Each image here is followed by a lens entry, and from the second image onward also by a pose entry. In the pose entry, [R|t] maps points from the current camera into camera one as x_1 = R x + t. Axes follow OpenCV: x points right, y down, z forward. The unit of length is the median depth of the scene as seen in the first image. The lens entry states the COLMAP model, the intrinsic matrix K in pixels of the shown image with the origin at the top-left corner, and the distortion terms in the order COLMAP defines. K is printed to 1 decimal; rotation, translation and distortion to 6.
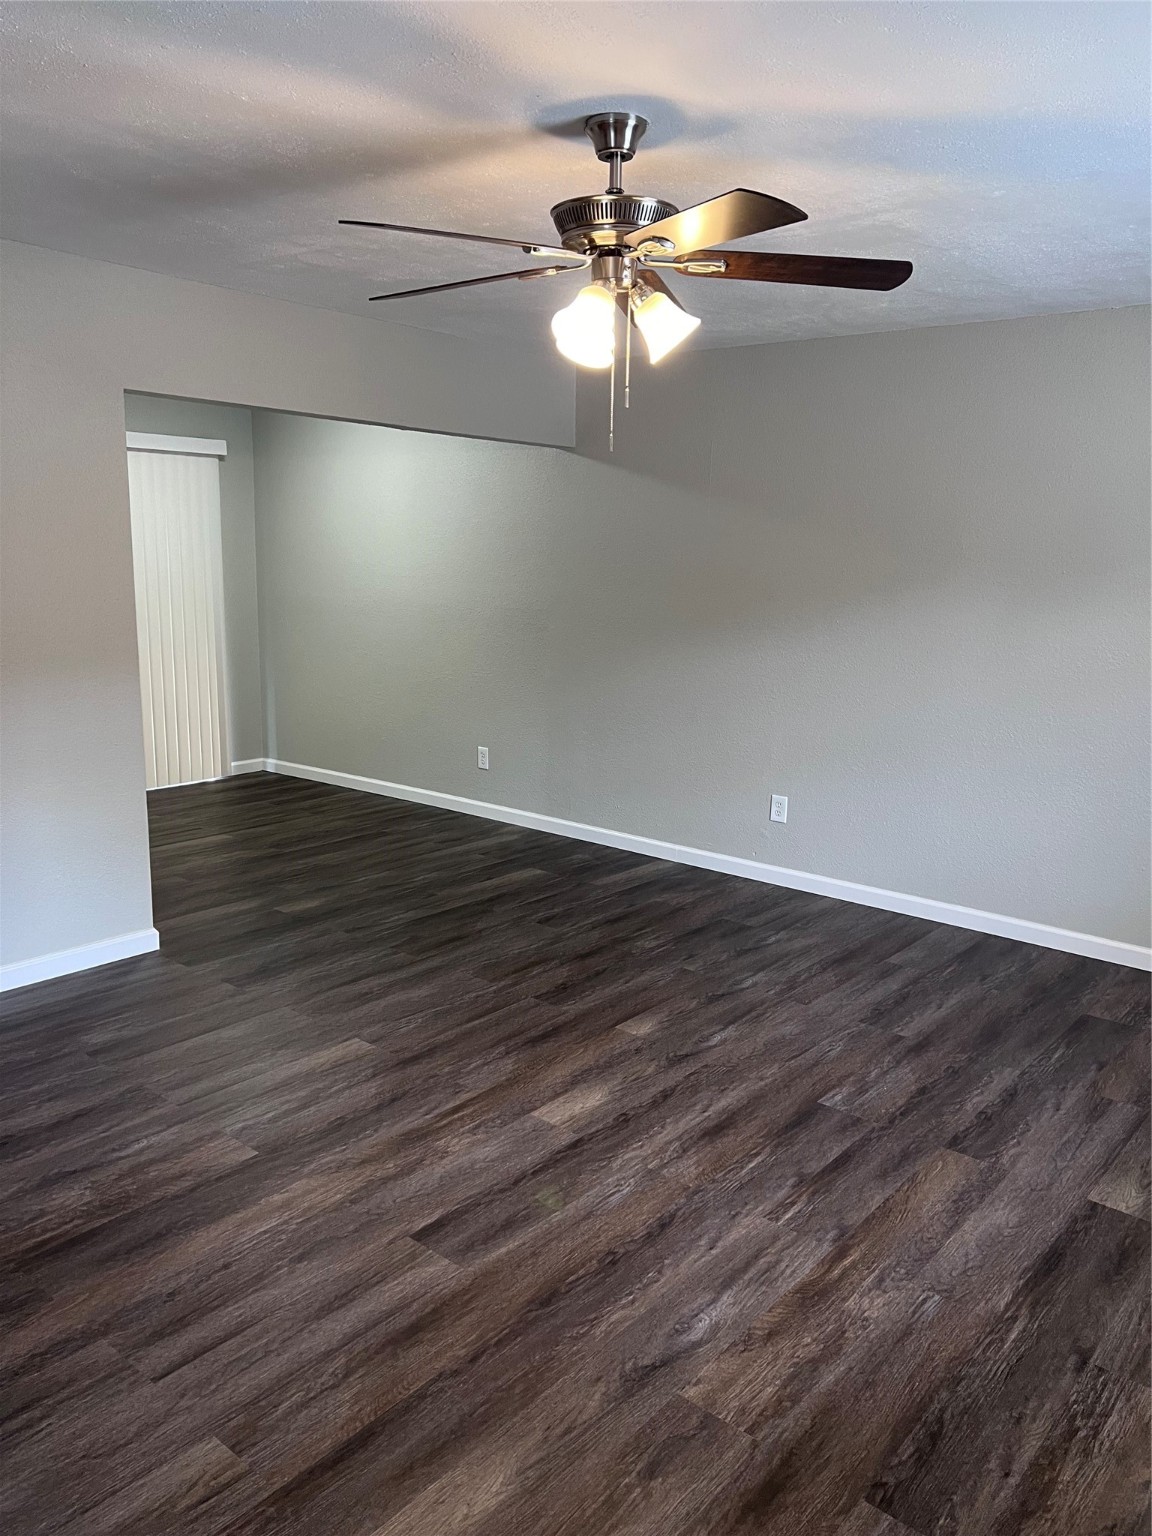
lens RADIAL K [[1128.2, 0, 572.9], [0, 1128.2, 777.4], [0, 0, 1]] dist [0.038167, -0.056513]
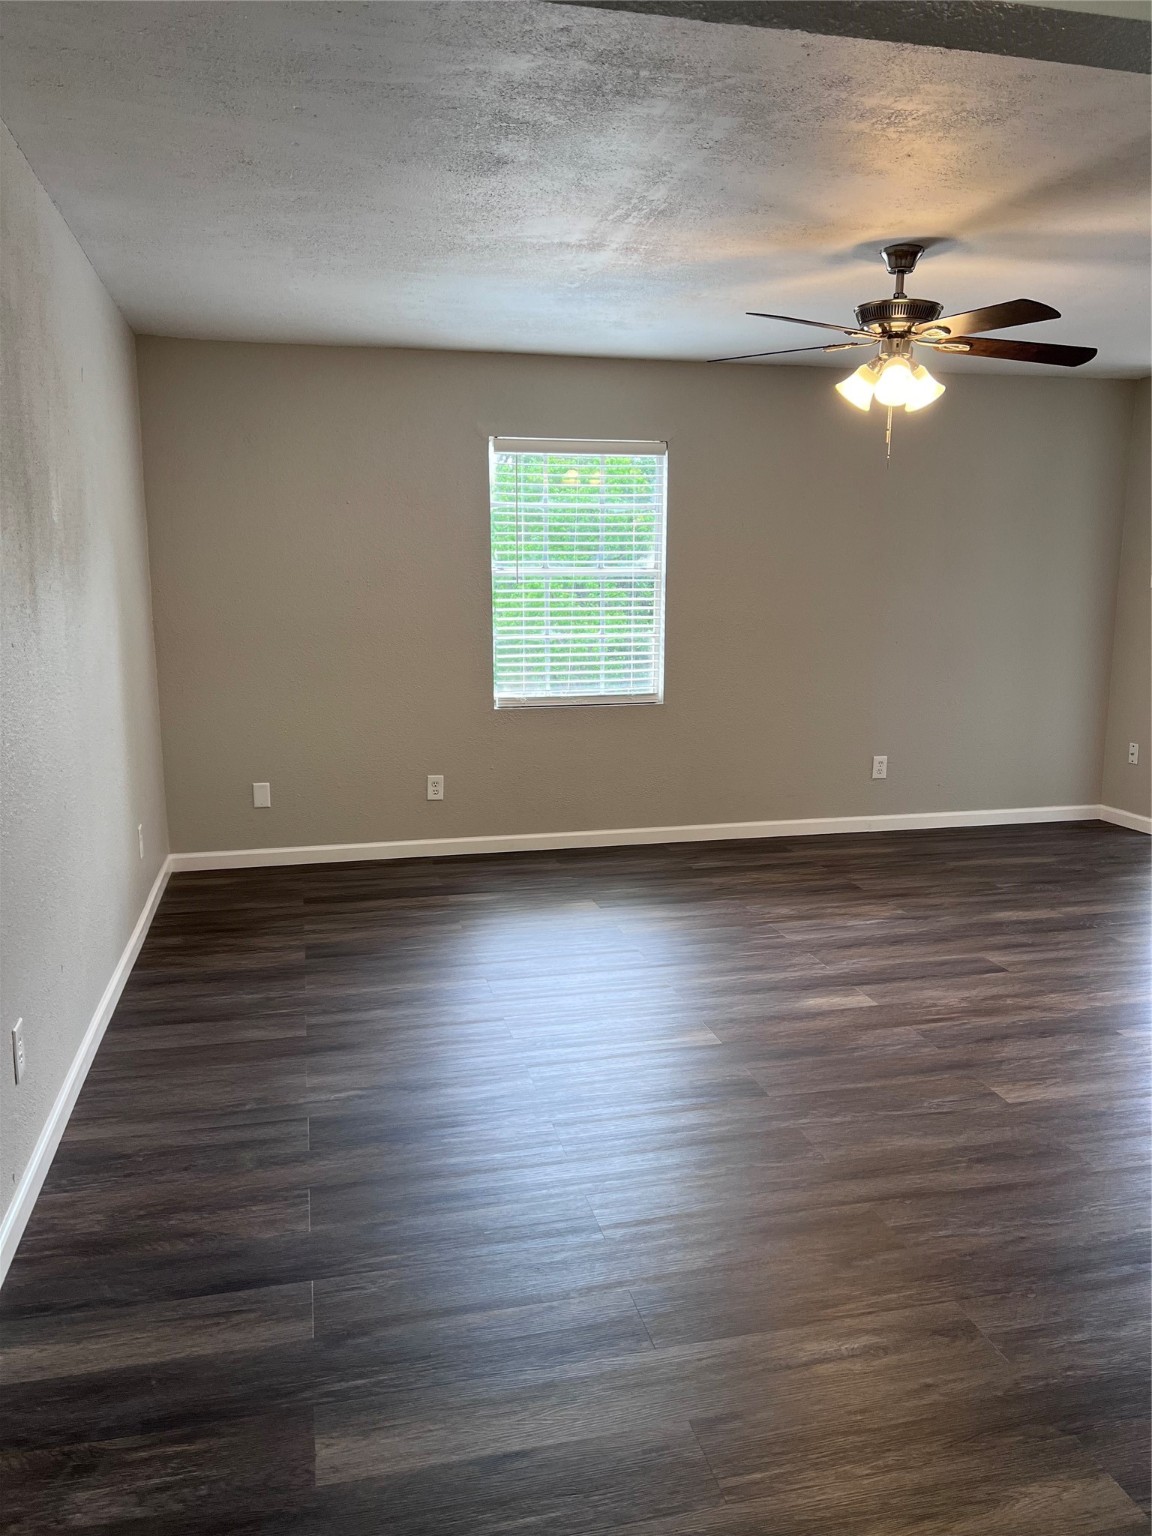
lens RADIAL K [[1128.2, 0, 572.9], [0, 1128.2, 777.4], [0, 0, 1]] dist [0.038167, -0.056513]
pose [[-0.792717, -0.139459, 0.593422, -0.522463], [0.099949, 0.930570, 0.352207, -0.438233], [-0.601340, 0.338513, -0.723740, 2.240689]]
